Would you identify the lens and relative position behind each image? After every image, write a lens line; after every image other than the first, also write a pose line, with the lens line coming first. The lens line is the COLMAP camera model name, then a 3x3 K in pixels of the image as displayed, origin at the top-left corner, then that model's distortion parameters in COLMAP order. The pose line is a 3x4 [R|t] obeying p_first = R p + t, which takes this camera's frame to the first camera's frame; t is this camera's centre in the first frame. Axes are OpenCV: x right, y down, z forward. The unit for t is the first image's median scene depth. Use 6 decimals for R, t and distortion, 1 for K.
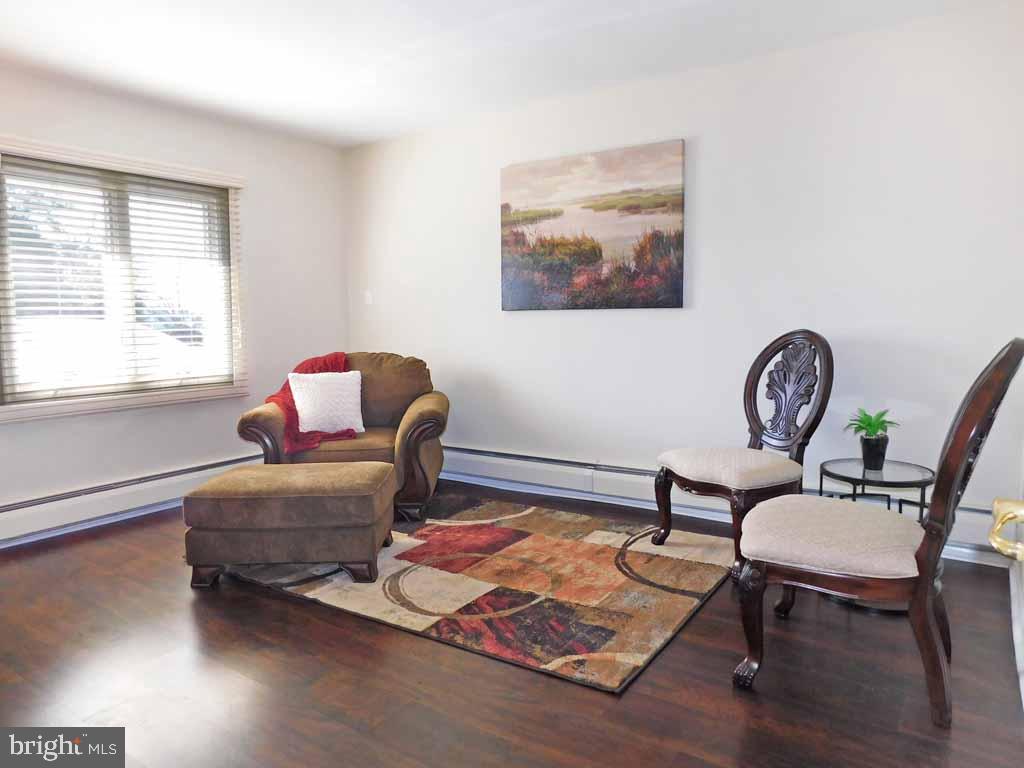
lens RADIAL K [[680.1, 0, 512.0], [0, 680.1, 384.0], [0, 0, 1]] dist [-0.053008, 0.024297]
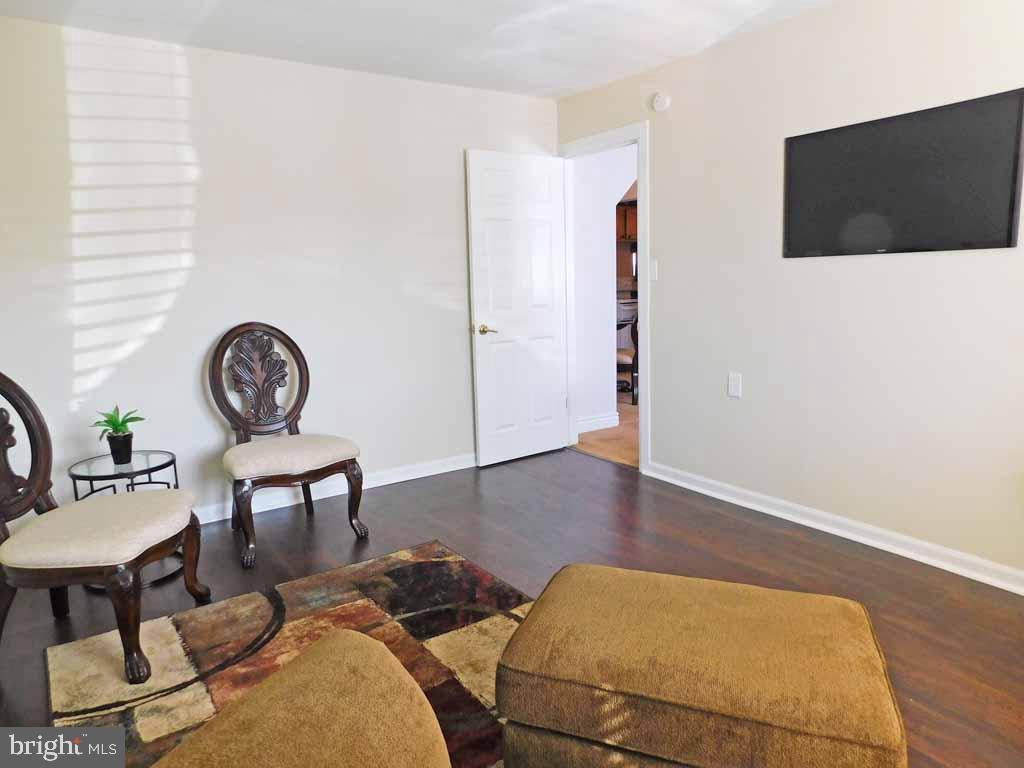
lens RADIAL K [[680.1, 0, 512.0], [0, 680.1, 384.0], [0, 0, 1]] dist [-0.053008, 0.024297]
pose [[-0.942635, -0.001807, 0.333821, -0.426292], [0.074651, 0.973520, 0.216069, -0.194099], [-0.325372, 0.228594, -0.917539, 1.774721]]
